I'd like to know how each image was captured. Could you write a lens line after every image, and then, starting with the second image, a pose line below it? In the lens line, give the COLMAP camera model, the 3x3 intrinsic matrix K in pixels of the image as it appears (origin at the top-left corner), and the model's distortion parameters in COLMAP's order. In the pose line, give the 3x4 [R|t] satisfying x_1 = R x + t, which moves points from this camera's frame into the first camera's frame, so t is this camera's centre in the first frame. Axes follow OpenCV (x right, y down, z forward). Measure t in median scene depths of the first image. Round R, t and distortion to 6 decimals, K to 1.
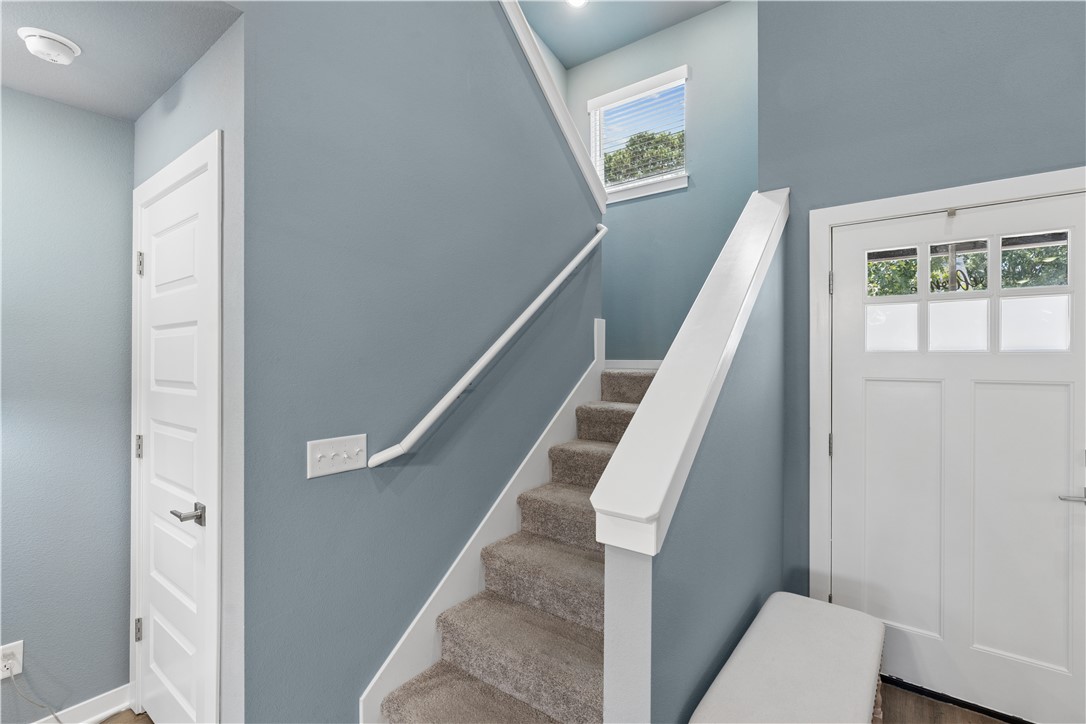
lens RADIAL K [[491.7, 0, 545.5], [0, 491.7, 351.7], [0, 0, 1]] dist [-0.001152, 0.000508]
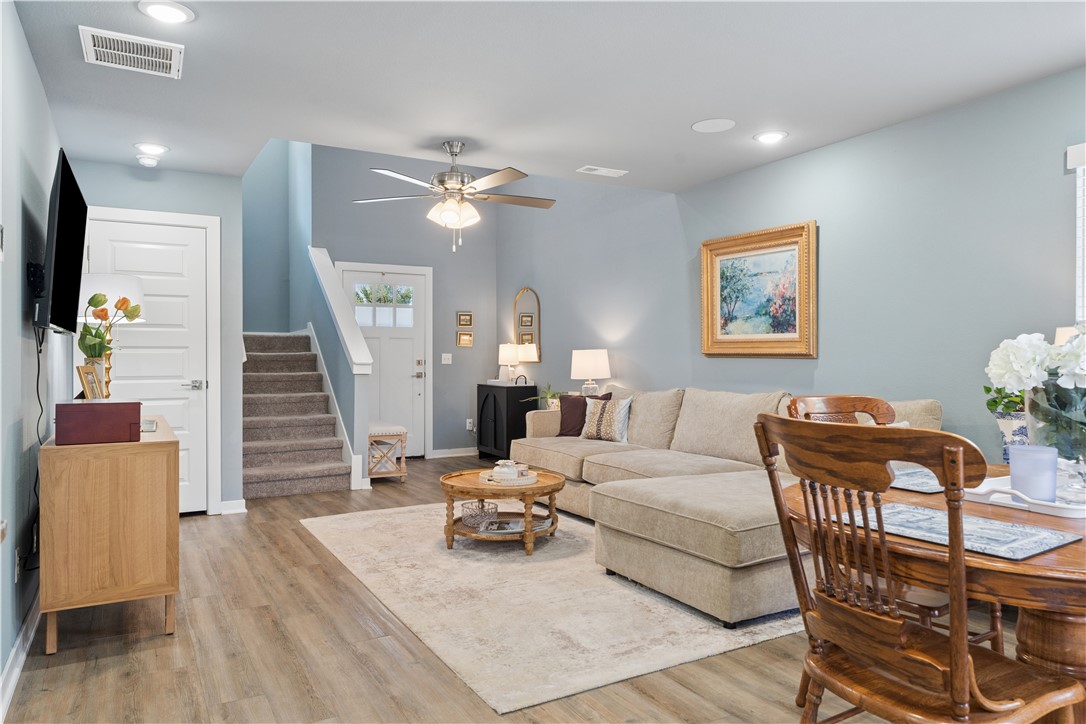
lens RADIAL K [[727.7, 0, 542.2], [0, 727.7, 359.3], [0, 0, 1]] dist [-0.000977, 0.002129]
pose [[0.399251, -0.002659, 0.916838, -2.413173], [-0.010619, 0.999915, 0.007525, 0.137619], [-0.916780, -0.012741, 0.399189, -1.344171]]
